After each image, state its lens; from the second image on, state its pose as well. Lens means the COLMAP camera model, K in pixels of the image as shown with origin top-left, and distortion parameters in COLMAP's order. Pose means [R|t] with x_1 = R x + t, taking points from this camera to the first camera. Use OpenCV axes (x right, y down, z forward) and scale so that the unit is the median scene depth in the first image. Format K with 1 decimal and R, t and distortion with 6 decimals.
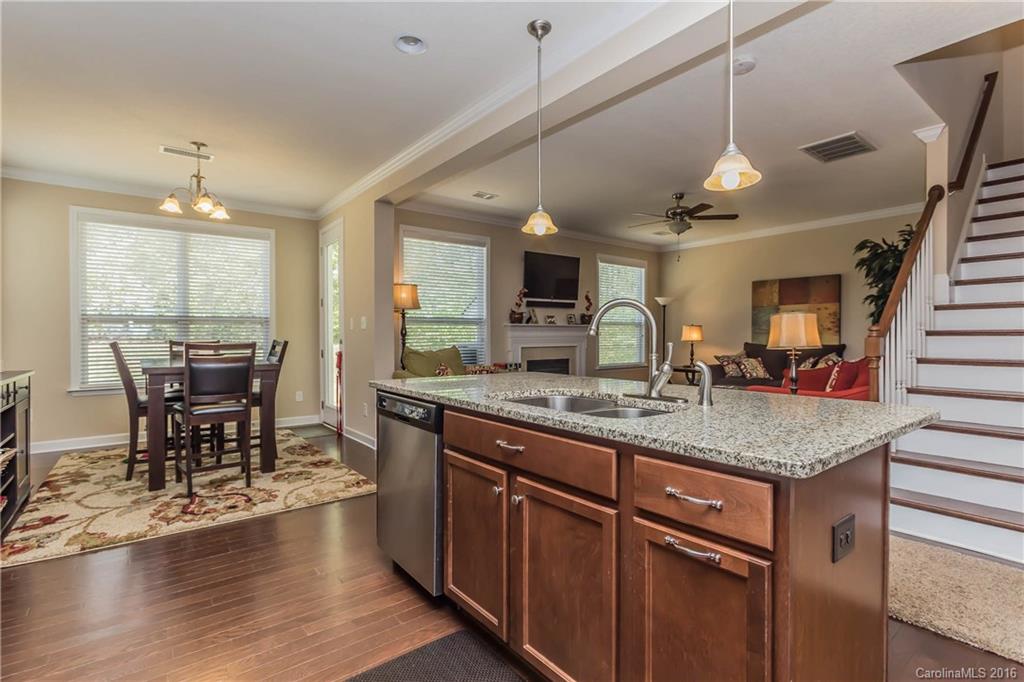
lens RADIAL K [[493.7, 0, 512.0], [0, 493.7, 341.0], [0, 0, 1]] dist [-0.061748, 0.029543]
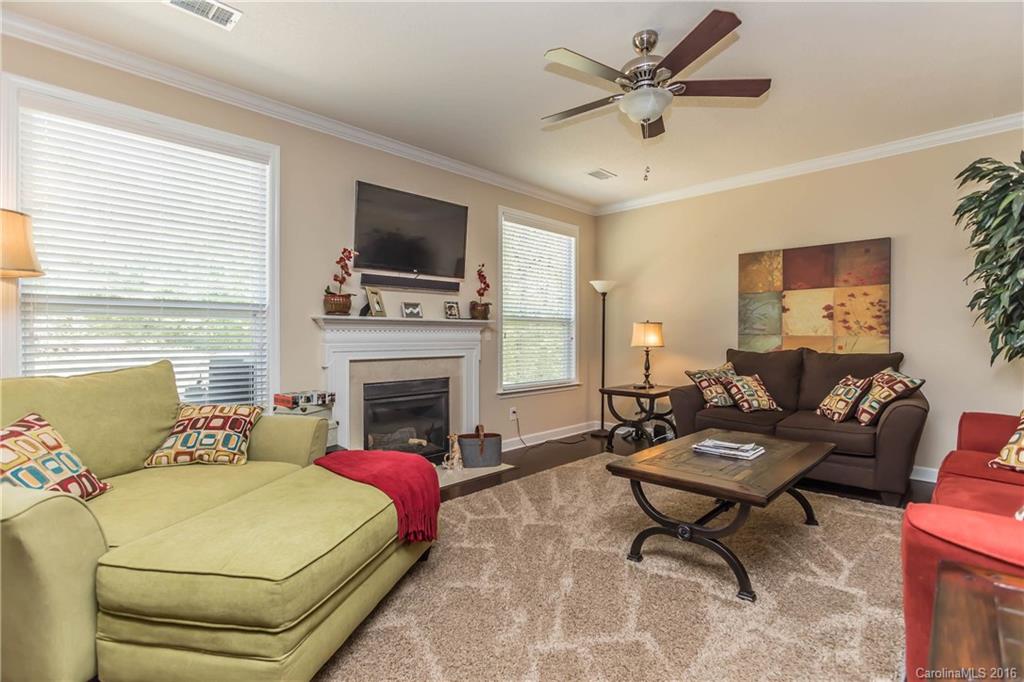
lens RADIAL K [[493.7, 0, 512.0], [0, 493.7, 341.0], [0, 0, 1]] dist [-0.061748, 0.029543]
pose [[0.990368, 0.000355, 0.138459, 0.111661], [0.000376, 0.999986, -0.005255, -0.004764], [-0.138459, 0.005256, 0.990354, 0.418945]]
